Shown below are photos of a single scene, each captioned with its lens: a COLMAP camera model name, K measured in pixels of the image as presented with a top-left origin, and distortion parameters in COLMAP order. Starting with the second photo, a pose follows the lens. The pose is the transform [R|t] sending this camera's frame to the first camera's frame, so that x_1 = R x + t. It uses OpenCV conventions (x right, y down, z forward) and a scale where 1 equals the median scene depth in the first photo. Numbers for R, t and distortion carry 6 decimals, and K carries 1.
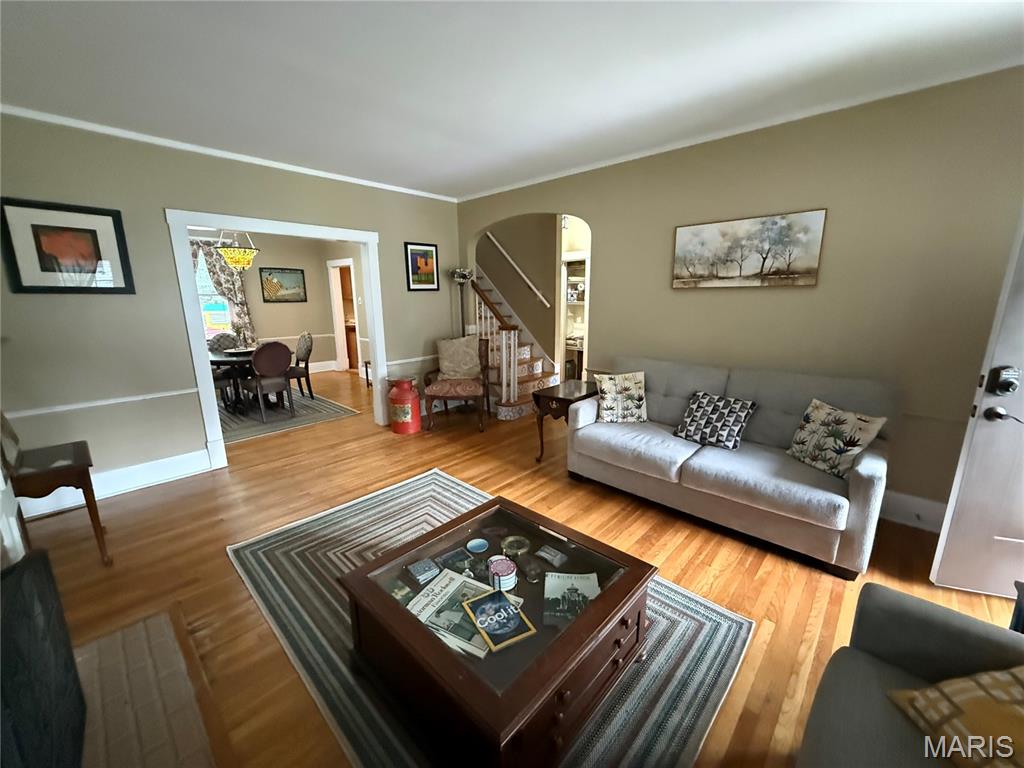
lens RADIAL K [[408.0, 0, 510.4], [0, 408.0, 381.3], [0, 0, 1]] dist [-0.002108, -0.000368]
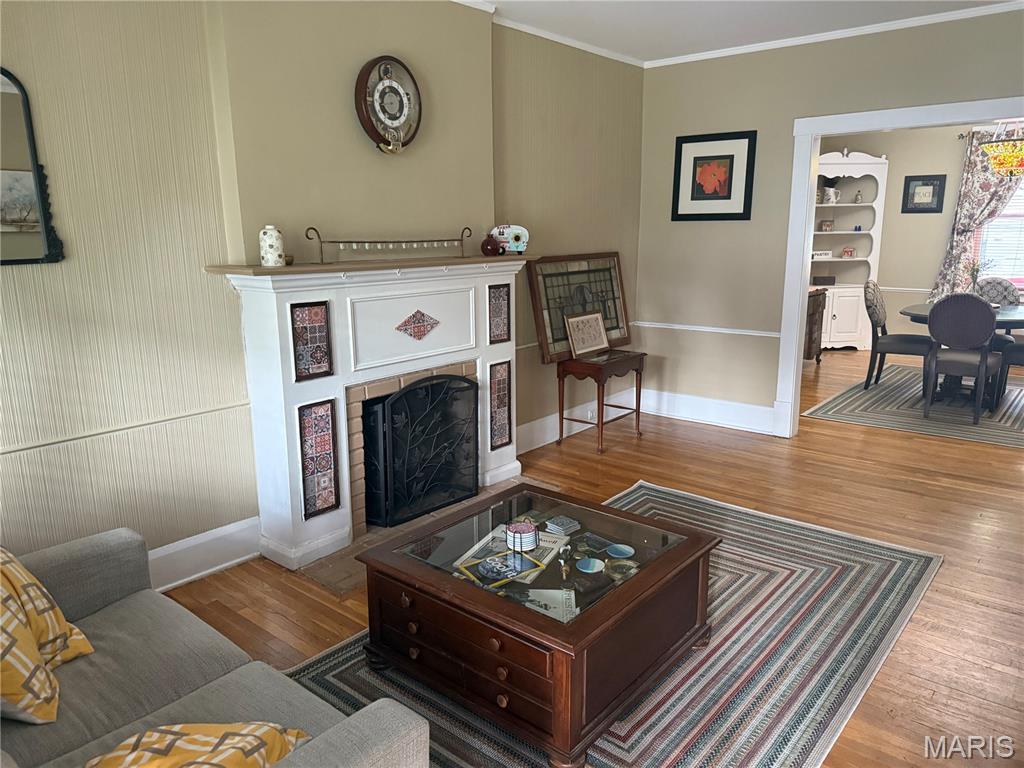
lens RADIAL K [[722.3, 0, 510.7], [0, 722.3, 385.6], [0, 0, 1]] dist [-0.001726, -0.014334]
pose [[0.059551, 0.224425, -0.972670, 0.753920], [-0.199211, 0.957471, 0.208722, -0.091459], [0.978146, 0.181337, 0.101726, 0.385767]]
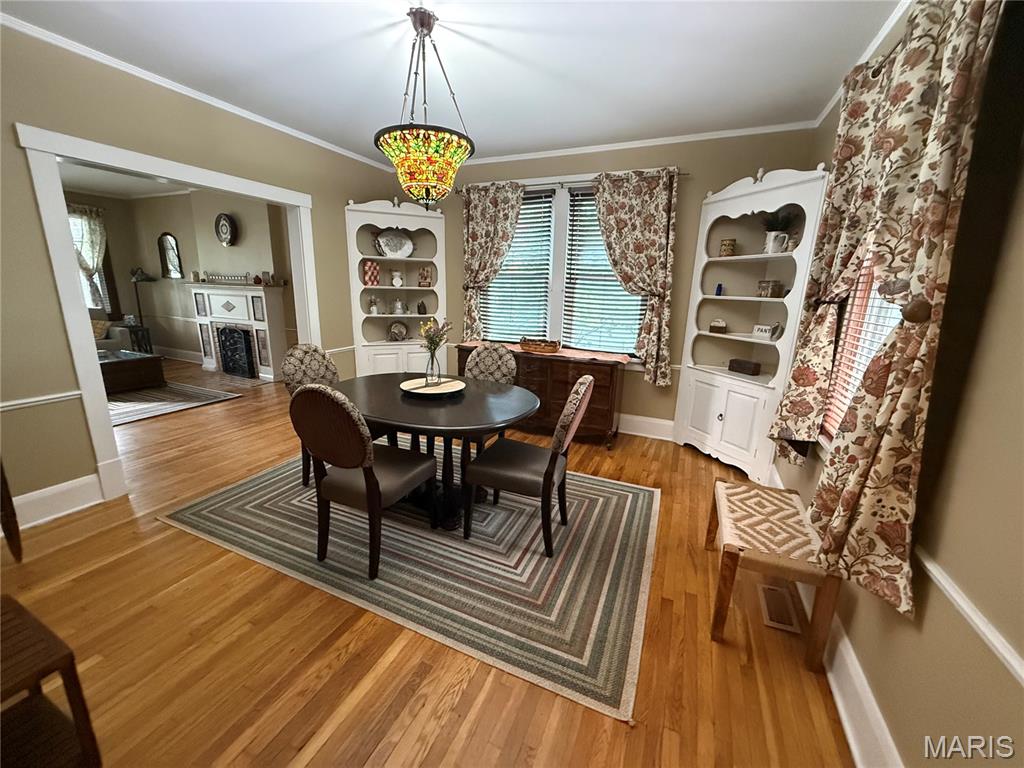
lens RADIAL K [[408.0, 0, 511.2], [0, 408.0, 384.5], [0, 0, 1]] dist [-0.002108, -0.000368]
pose [[-0.938503, 0.068590, -0.338389, -1.077766], [-0.089283, 0.898524, 0.429749, -0.535350], [0.333527, 0.433533, -0.837143, 2.623134]]
